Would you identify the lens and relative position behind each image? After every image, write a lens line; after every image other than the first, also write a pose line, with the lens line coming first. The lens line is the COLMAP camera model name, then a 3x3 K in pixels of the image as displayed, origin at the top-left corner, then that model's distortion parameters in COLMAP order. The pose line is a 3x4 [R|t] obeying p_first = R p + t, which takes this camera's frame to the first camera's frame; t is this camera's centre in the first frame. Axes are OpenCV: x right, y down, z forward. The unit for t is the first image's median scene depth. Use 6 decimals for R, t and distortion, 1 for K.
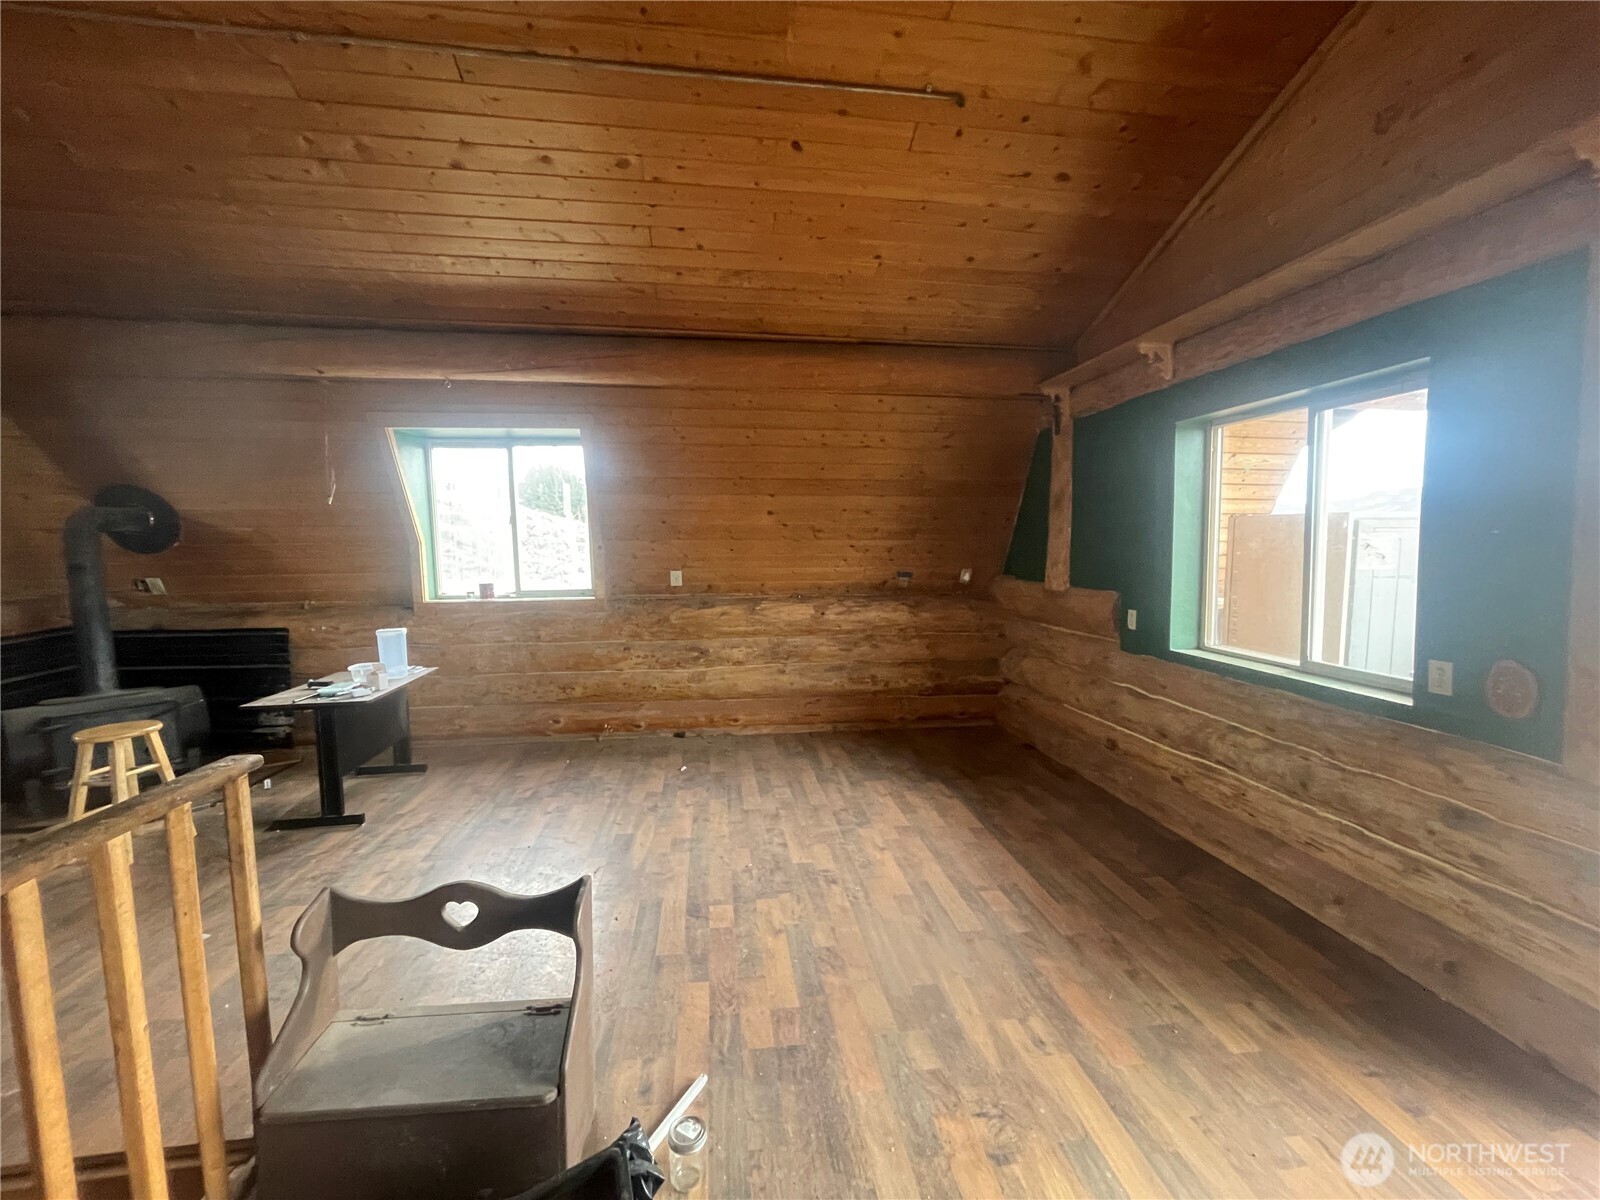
lens RADIAL K [[639.2, 0, 801.1], [0, 639.2, 591.0], [0, 0, 1]] dist [0.001244, 0.000065]
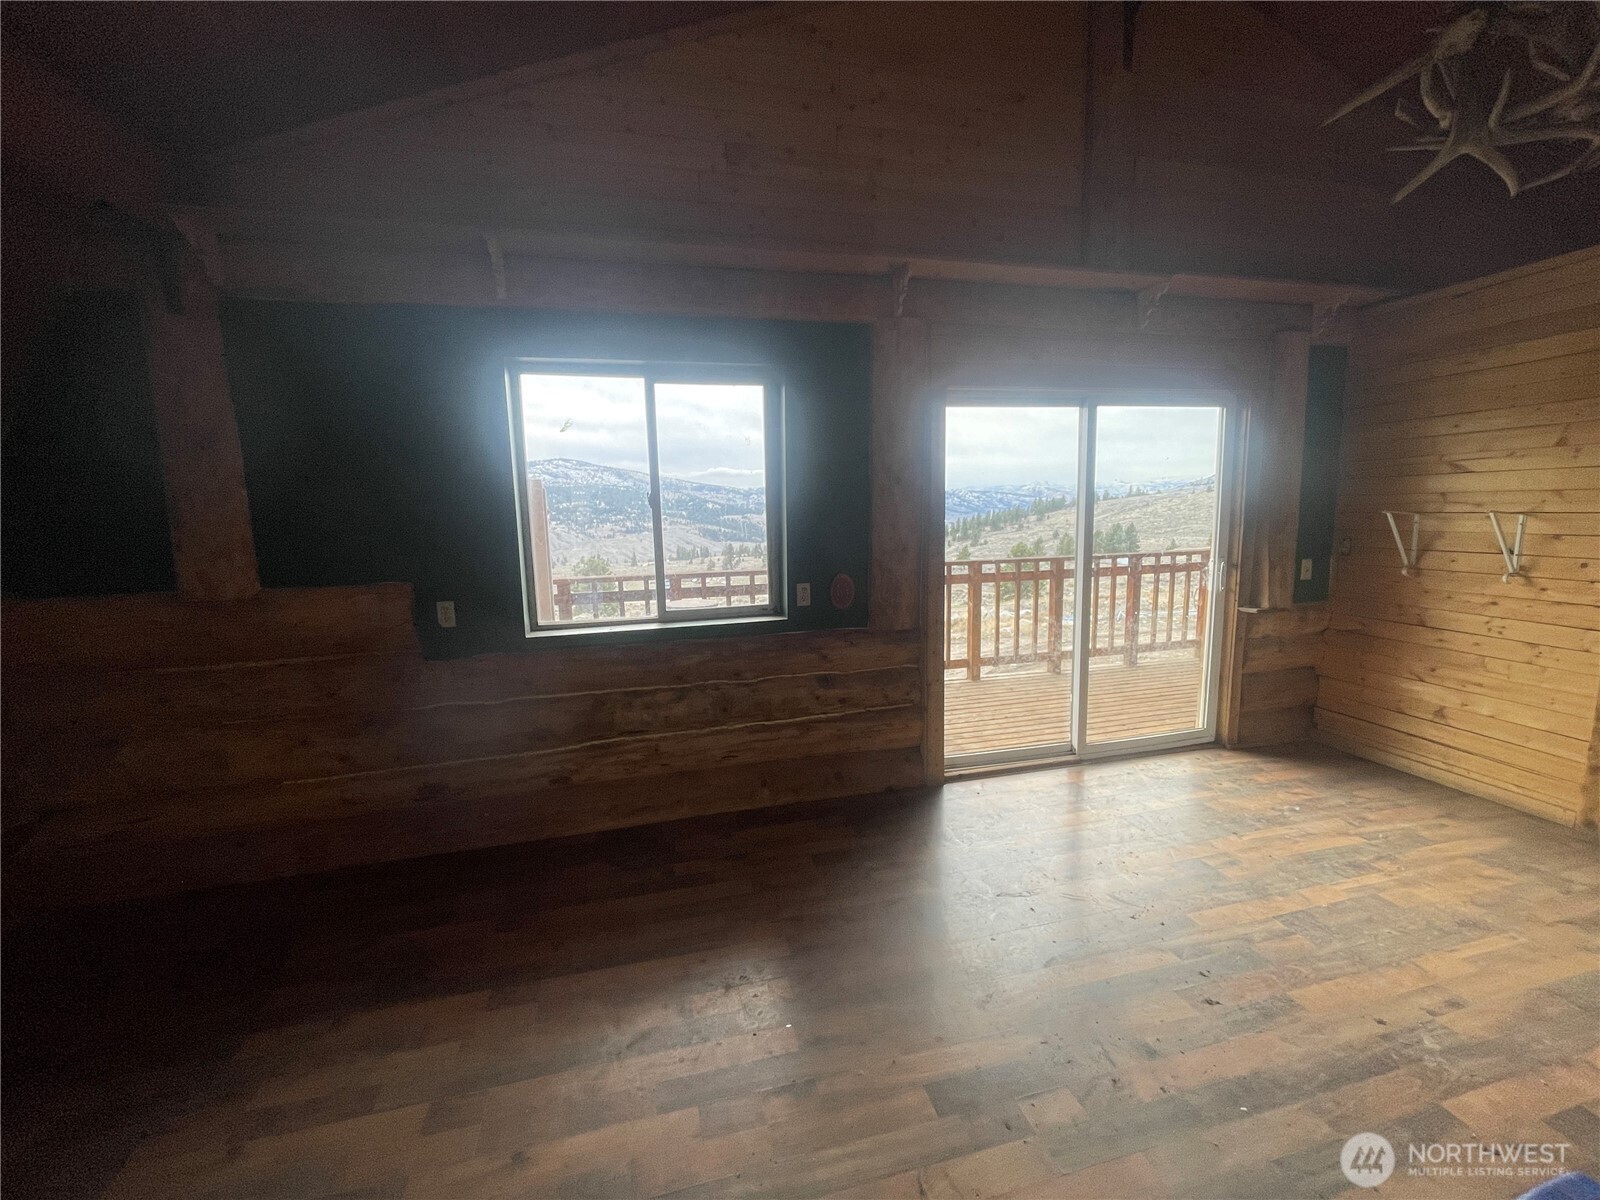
lens RADIAL K [[639.2, 0, 801.1], [0, 639.2, 591.0], [0, 0, 1]] dist [0.001244, 0.000065]
pose [[-0.099061, -0.125773, 0.987101, -0.328446], [0.102068, 0.985464, 0.135807, -0.052784], [-0.989833, 0.114205, -0.084784, 0.858727]]
